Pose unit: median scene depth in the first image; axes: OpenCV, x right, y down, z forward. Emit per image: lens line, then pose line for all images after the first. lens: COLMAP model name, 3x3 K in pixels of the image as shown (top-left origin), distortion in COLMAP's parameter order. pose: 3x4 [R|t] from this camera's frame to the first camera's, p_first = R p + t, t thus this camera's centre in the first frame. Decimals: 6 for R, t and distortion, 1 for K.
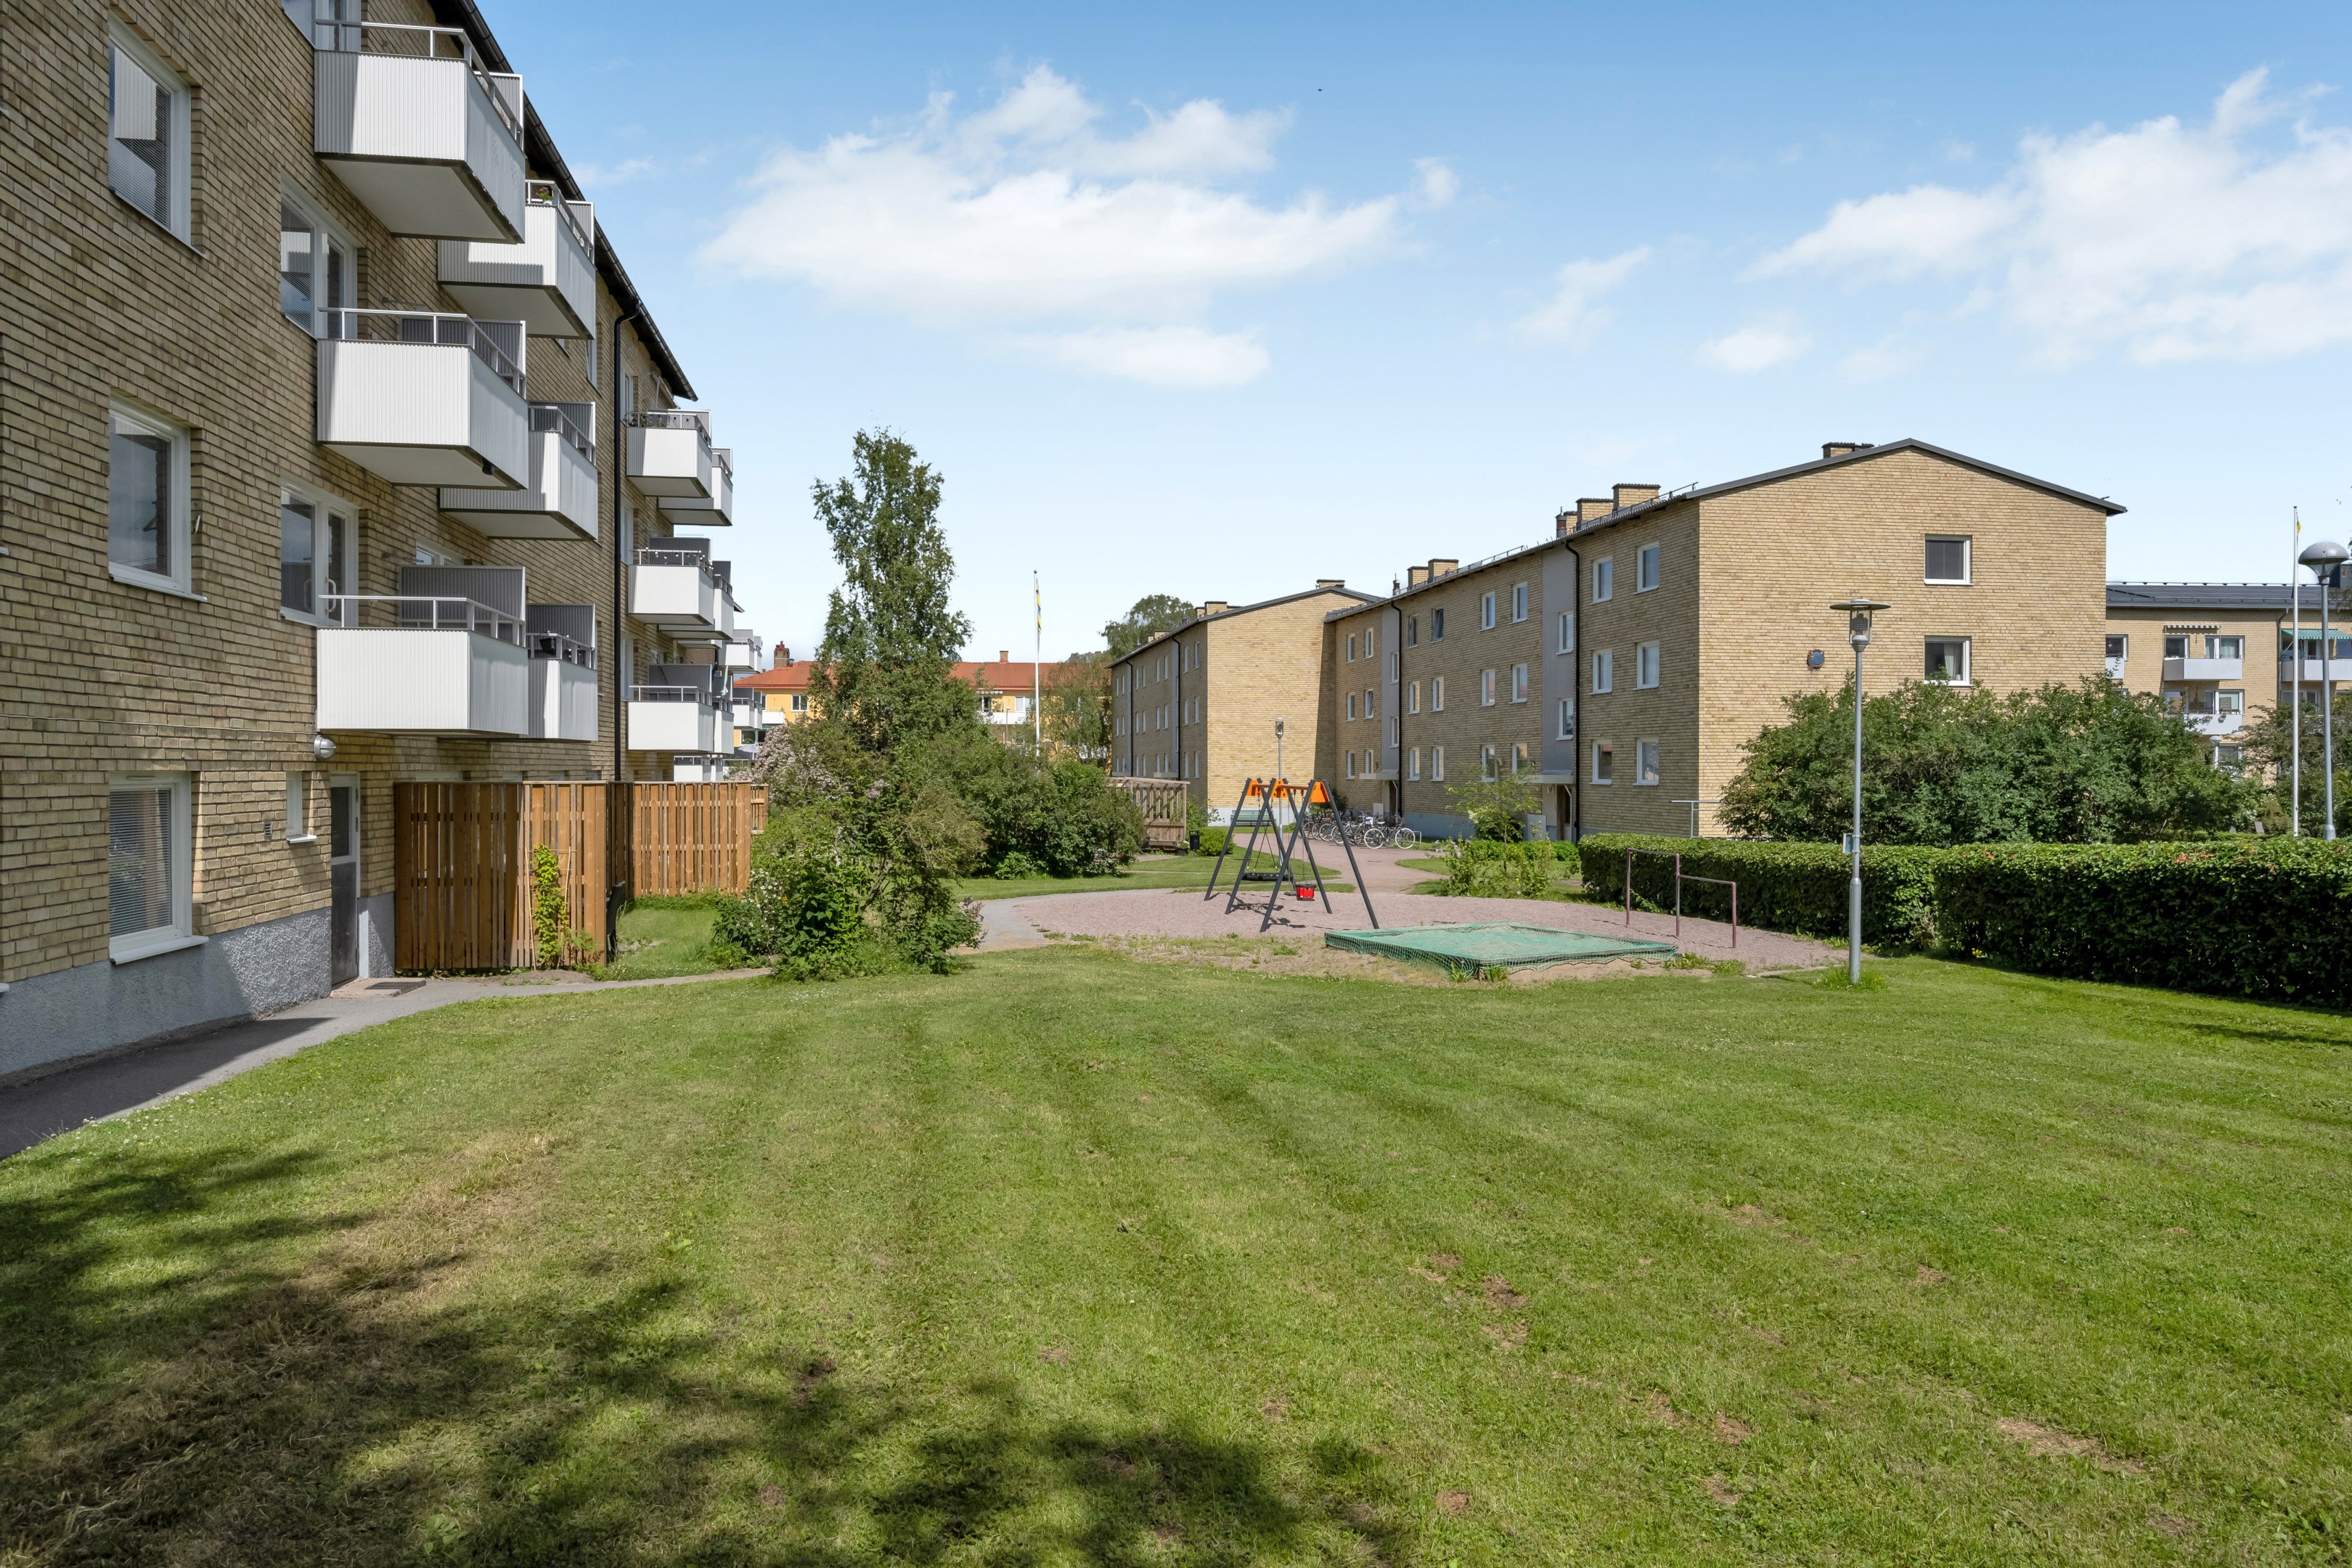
lens RADIAL K [[1496.0, 0, 1176.0], [0, 1496.0, 784.0], [0, 0, 1]] dist [-0.004373, -0.002710]
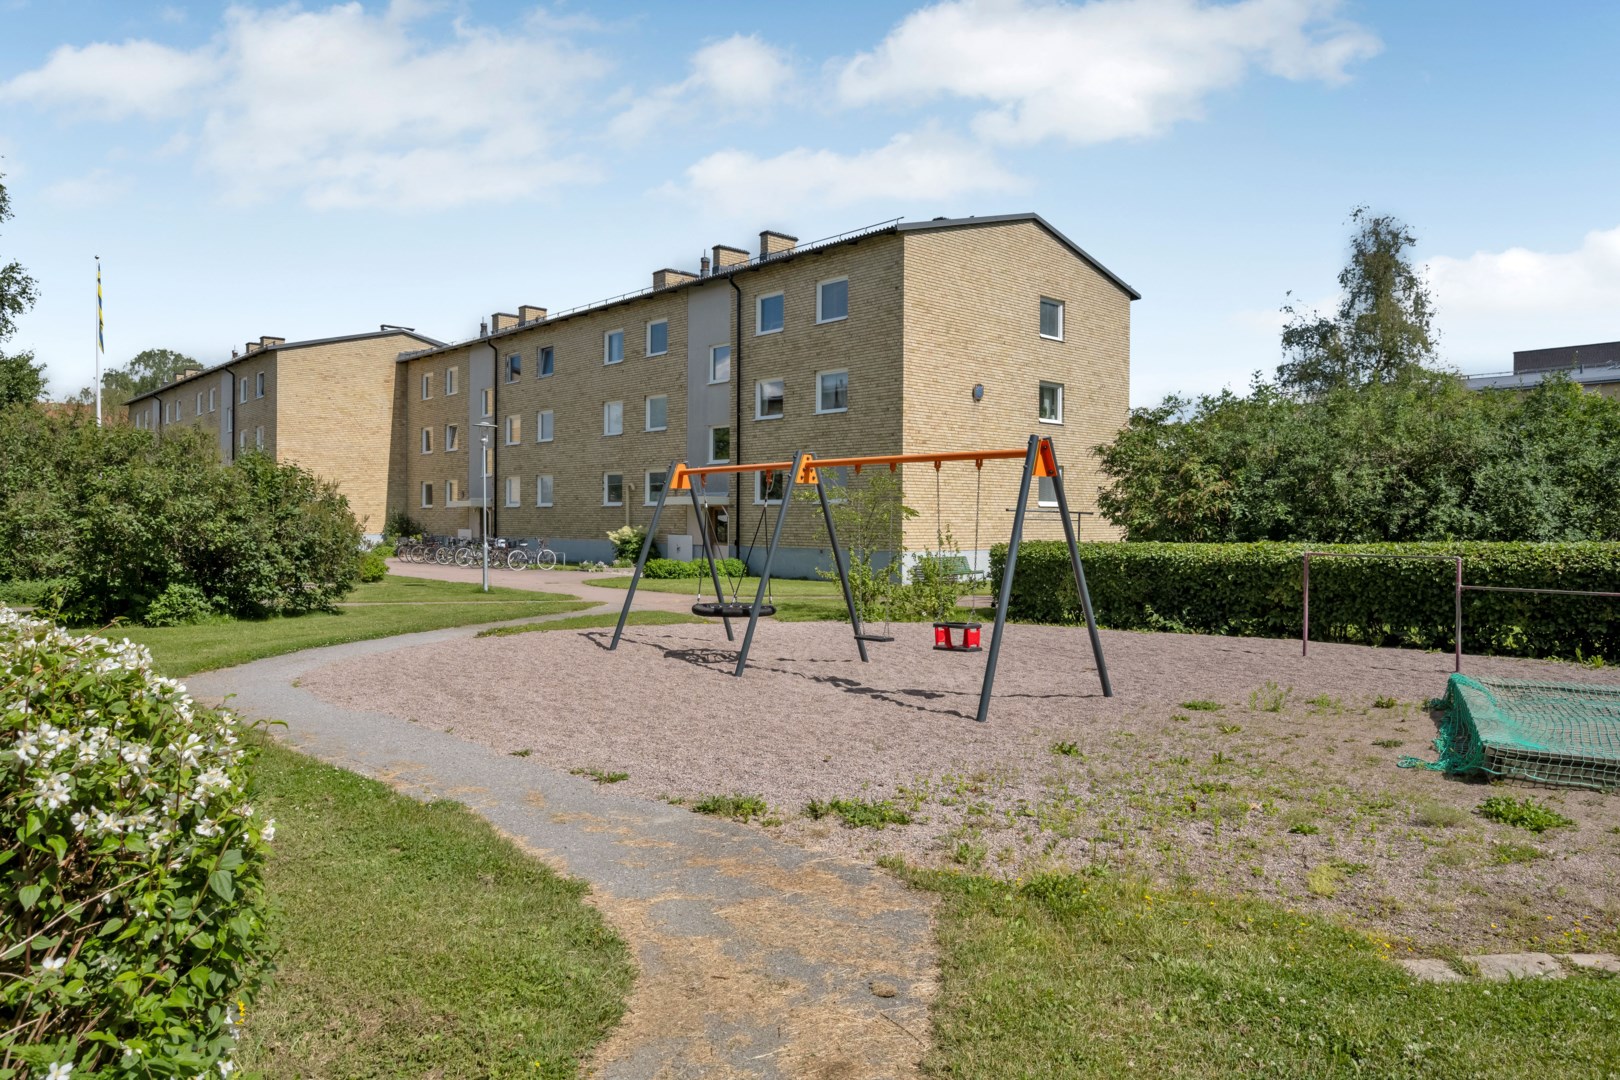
lens RADIAL K [[1030.4, 0, 810.0], [0, 1030.4, 540.0], [0, 0, 1]] dist [-0.004373, -0.002710]
pose [[0.836968, -0.008041, 0.547193, -0.104323], [0.000634, 0.999906, 0.013724, 0.017126], [-0.547252, -0.011139, 0.836894, 0.398995]]
